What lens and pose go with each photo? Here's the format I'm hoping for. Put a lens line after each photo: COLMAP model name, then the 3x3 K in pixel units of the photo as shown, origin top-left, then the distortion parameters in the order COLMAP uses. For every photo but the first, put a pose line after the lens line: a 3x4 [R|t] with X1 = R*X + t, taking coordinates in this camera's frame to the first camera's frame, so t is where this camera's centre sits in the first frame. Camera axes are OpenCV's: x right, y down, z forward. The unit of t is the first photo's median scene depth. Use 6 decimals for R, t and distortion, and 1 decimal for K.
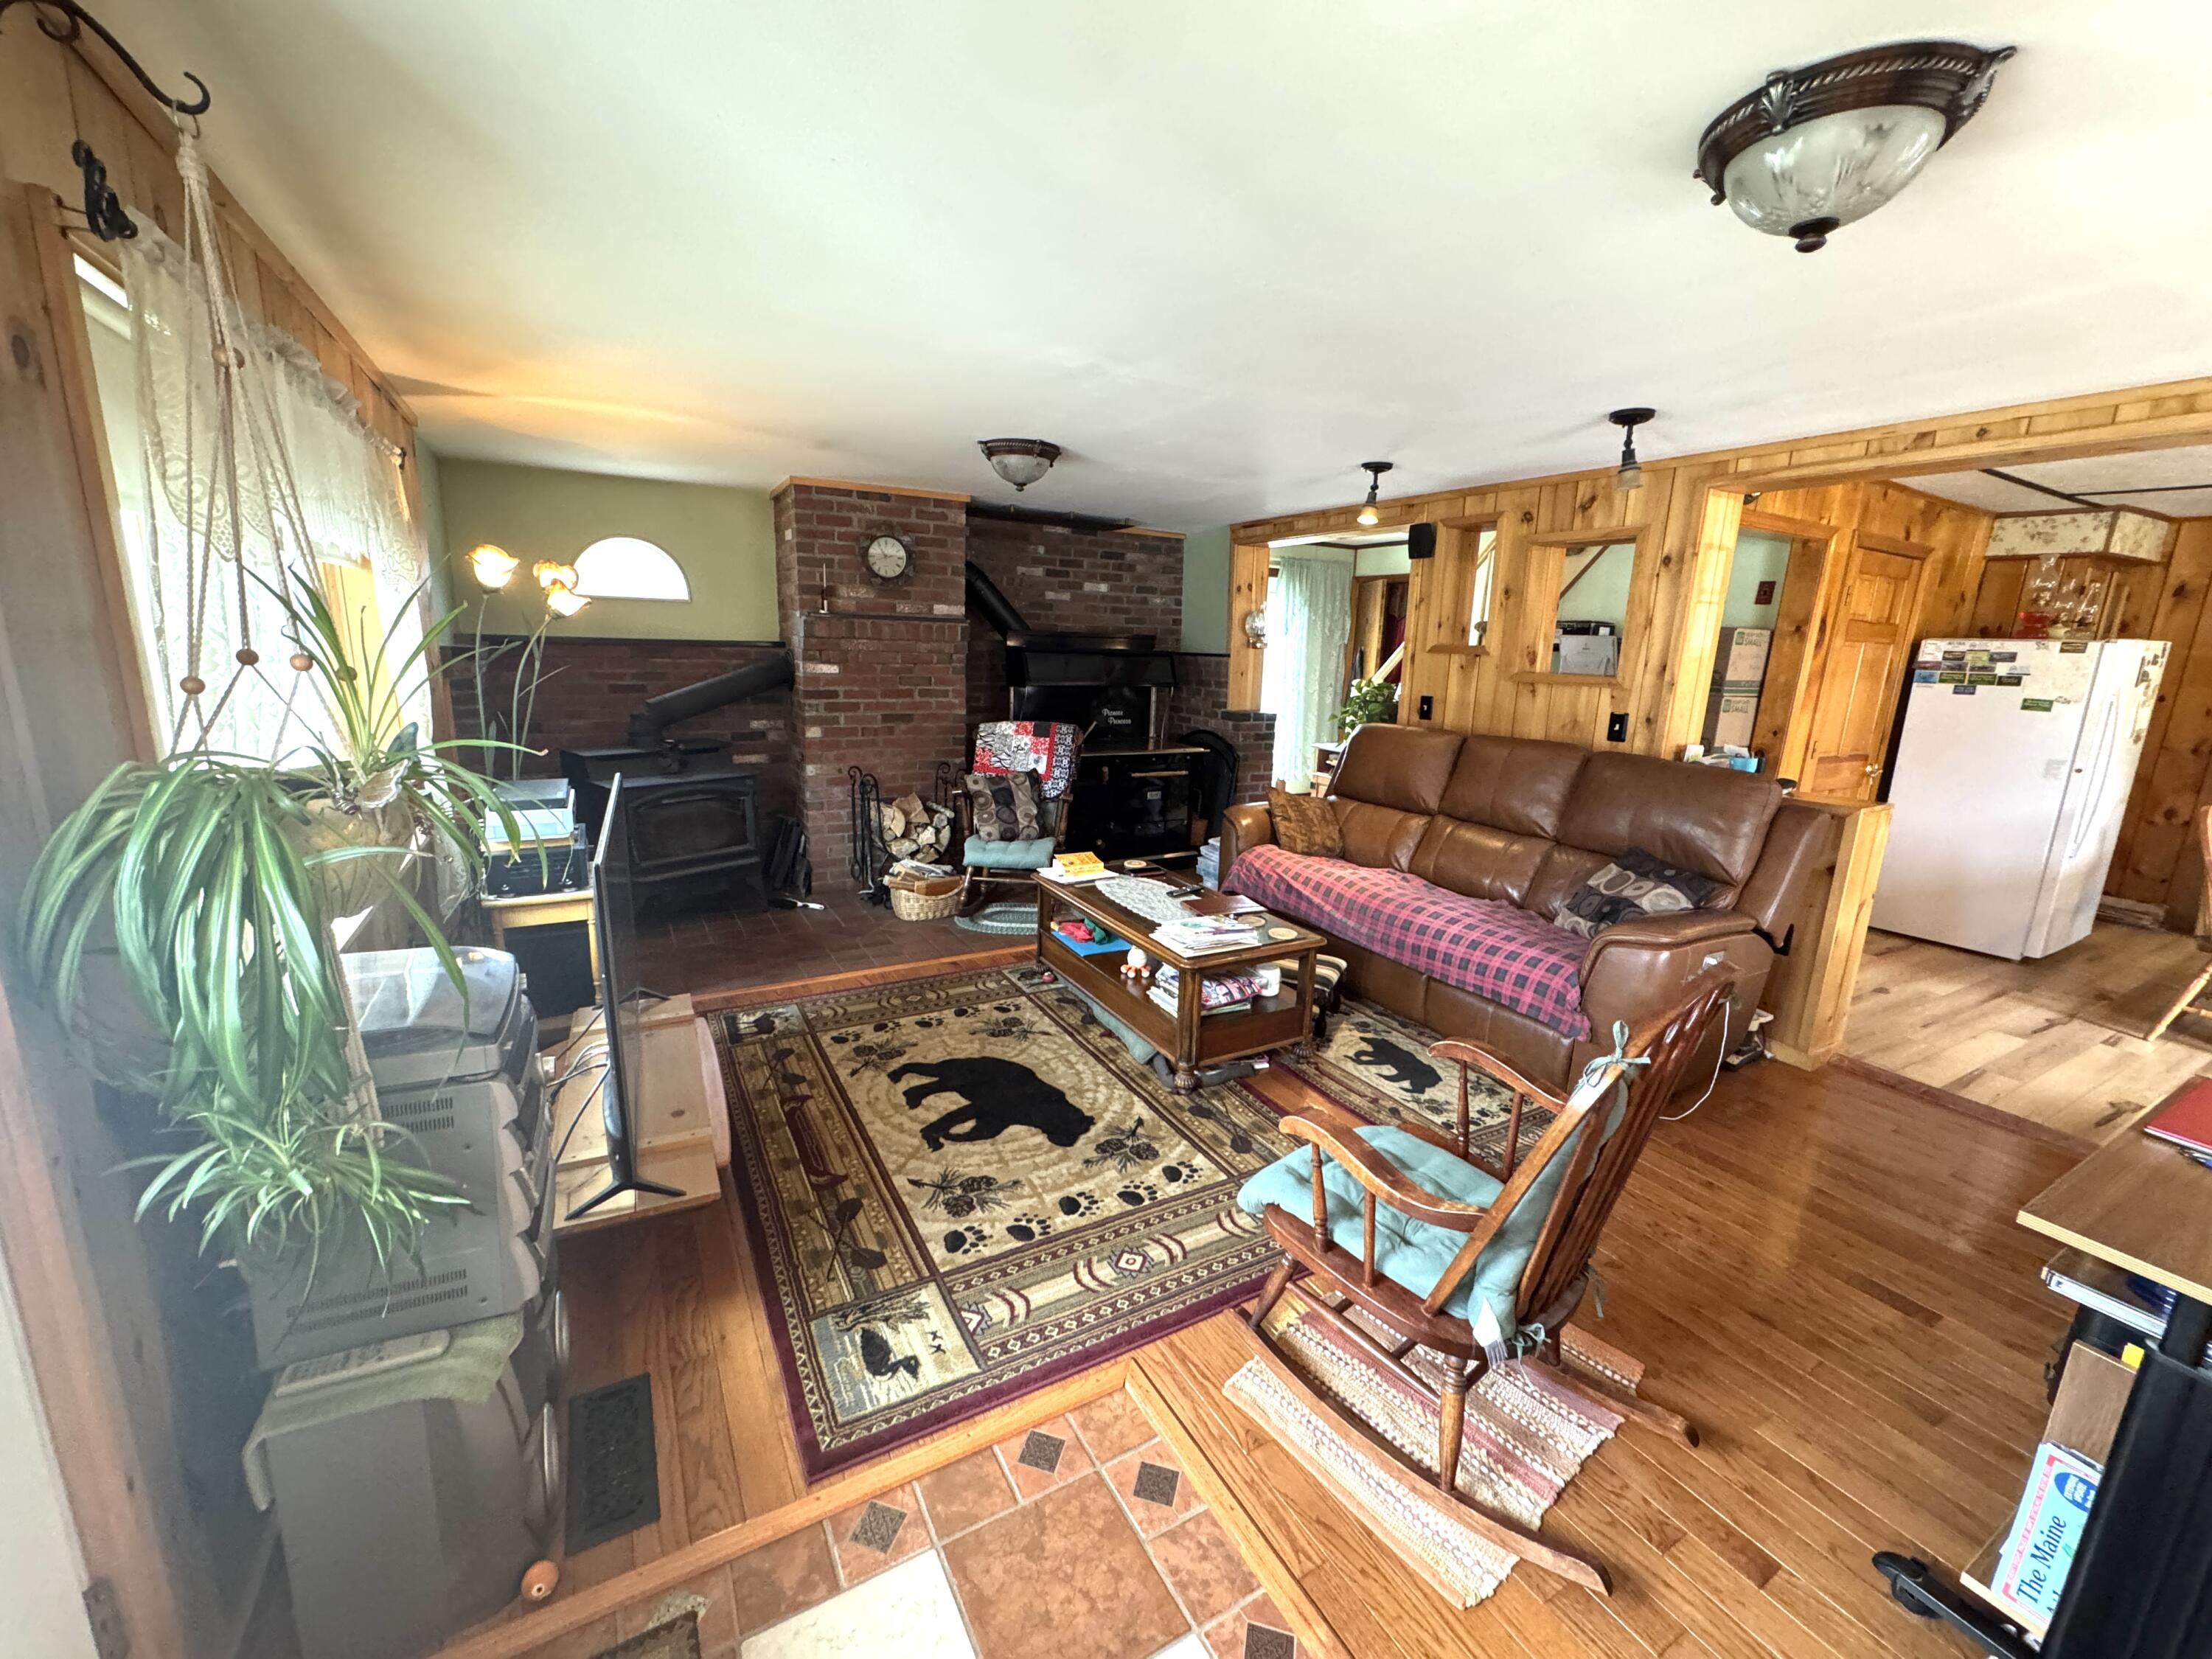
lens RADIAL K [[882.9, 0, 1103.7], [0, 882.9, 828.8], [0, 0, 1]] dist [-0.002578, 0.000767]
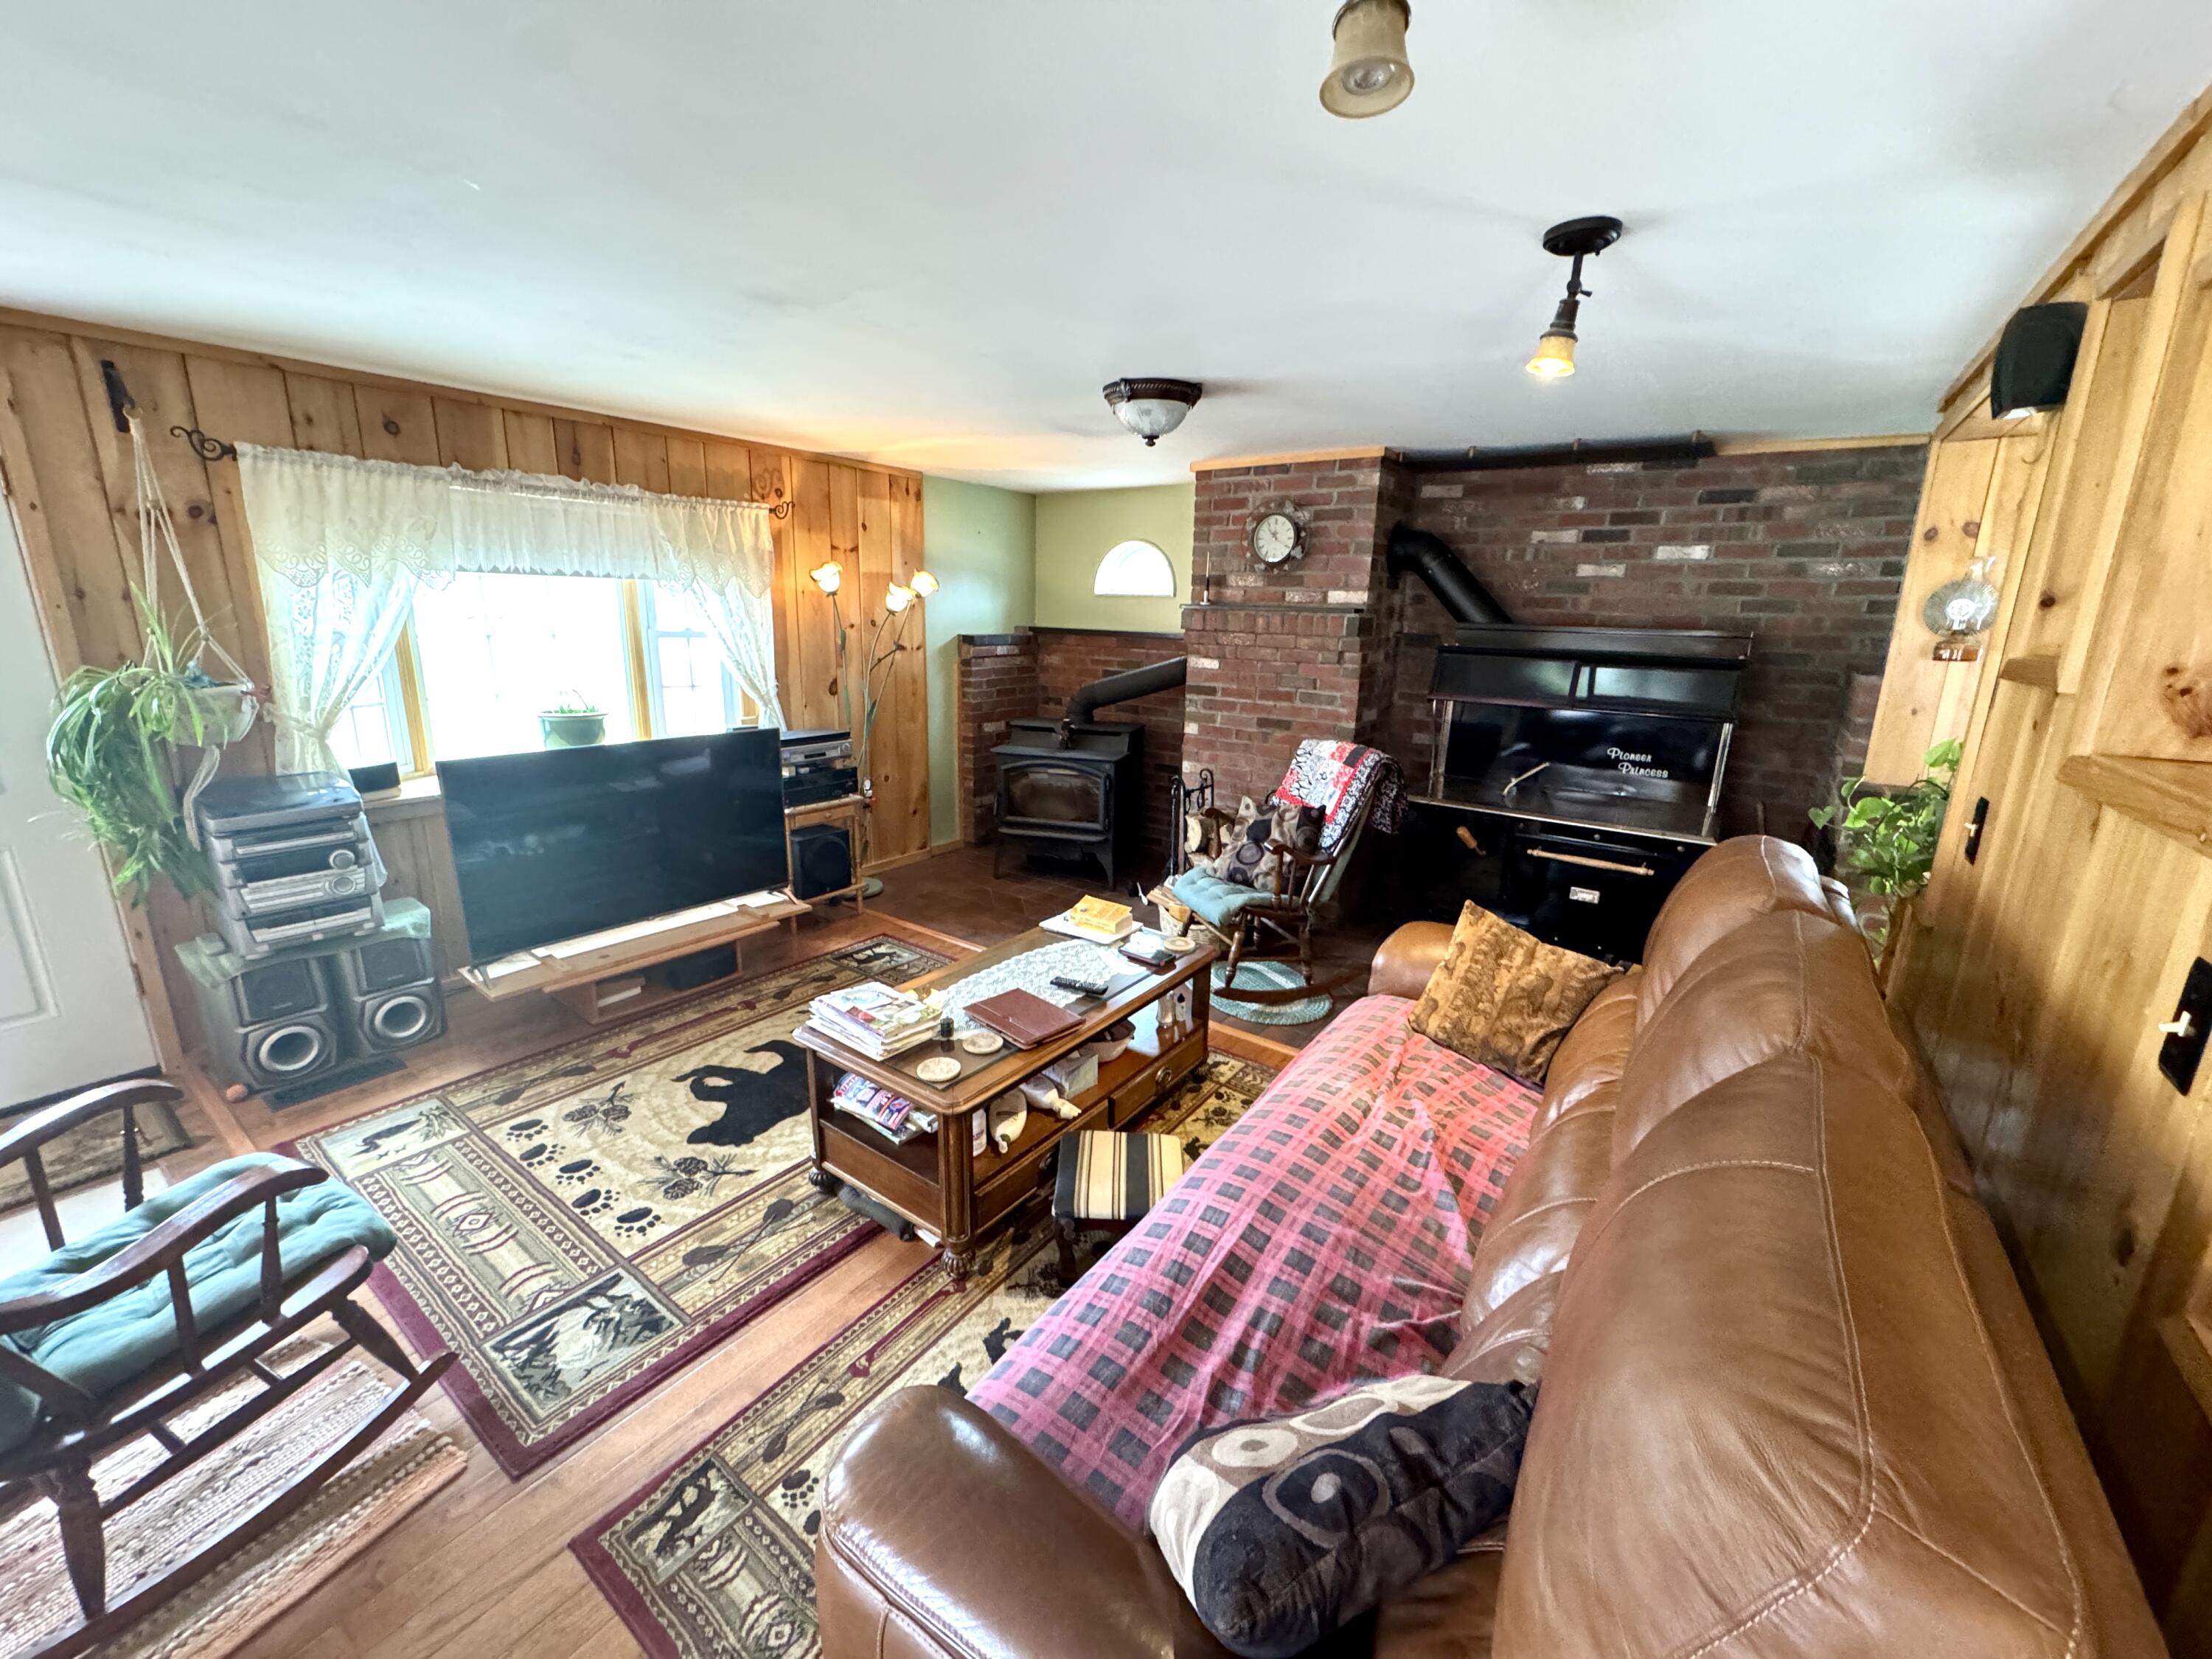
lens RADIAL K [[882.9, 0, 1104.2], [0, 882.9, 828.2], [0, 0, 1]] dist [-0.002578, 0.000767]
pose [[0.415221, 0.202558, -0.886883, 0.517932], [-0.201342, 0.971181, 0.127546, -0.108344], [0.887160, 0.125607, 0.444038, 0.503900]]
